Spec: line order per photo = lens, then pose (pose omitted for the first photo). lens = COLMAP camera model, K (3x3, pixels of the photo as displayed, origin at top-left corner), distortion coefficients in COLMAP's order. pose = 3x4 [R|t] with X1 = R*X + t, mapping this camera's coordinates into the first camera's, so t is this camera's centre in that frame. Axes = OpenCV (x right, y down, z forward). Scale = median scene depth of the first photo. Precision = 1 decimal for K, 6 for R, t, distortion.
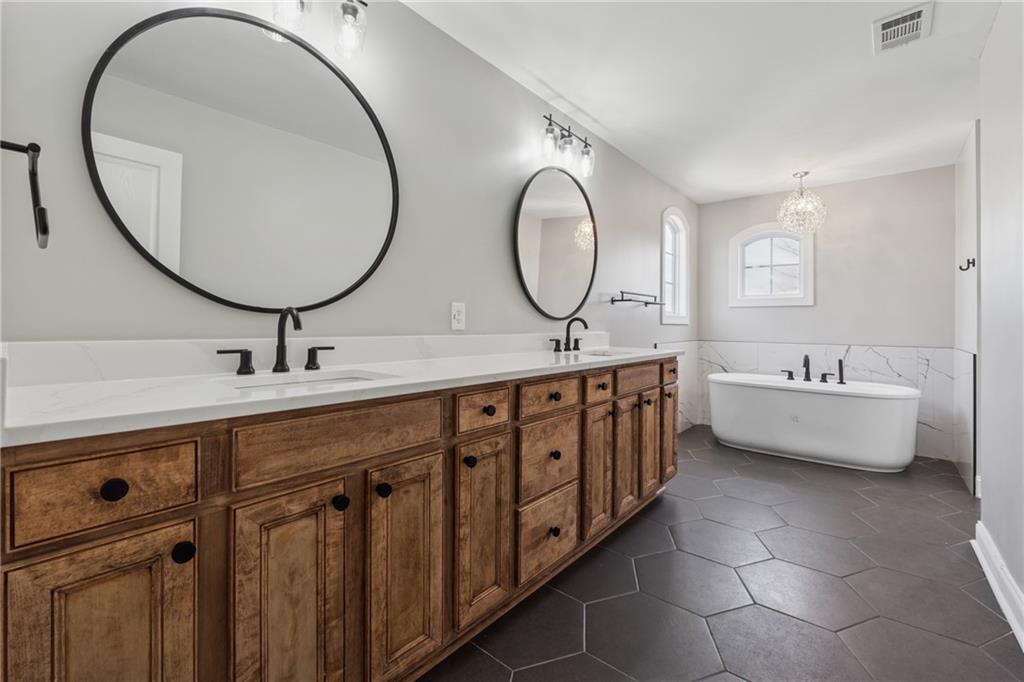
lens RADIAL K [[434.2, 0, 514.2], [0, 434.2, 322.3], [0, 0, 1]] dist [-0.001229, -0.000255]
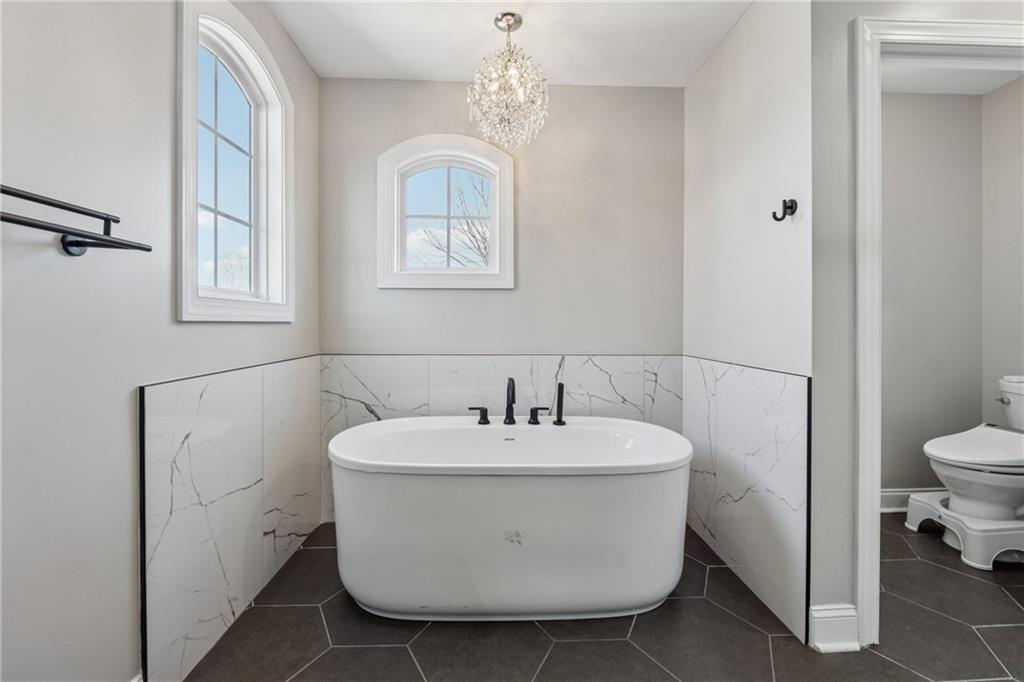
lens RADIAL K [[434.2, 0, 514.2], [0, 434.2, 322.3], [0, 0, 1]] dist [-0.001229, -0.000255]
pose [[0.735377, -0.002824, 0.677653, 0.308250], [-0.000389, 0.999989, 0.004589, 0.003526], [-0.677658, -0.003638, 0.735368, 0.595555]]
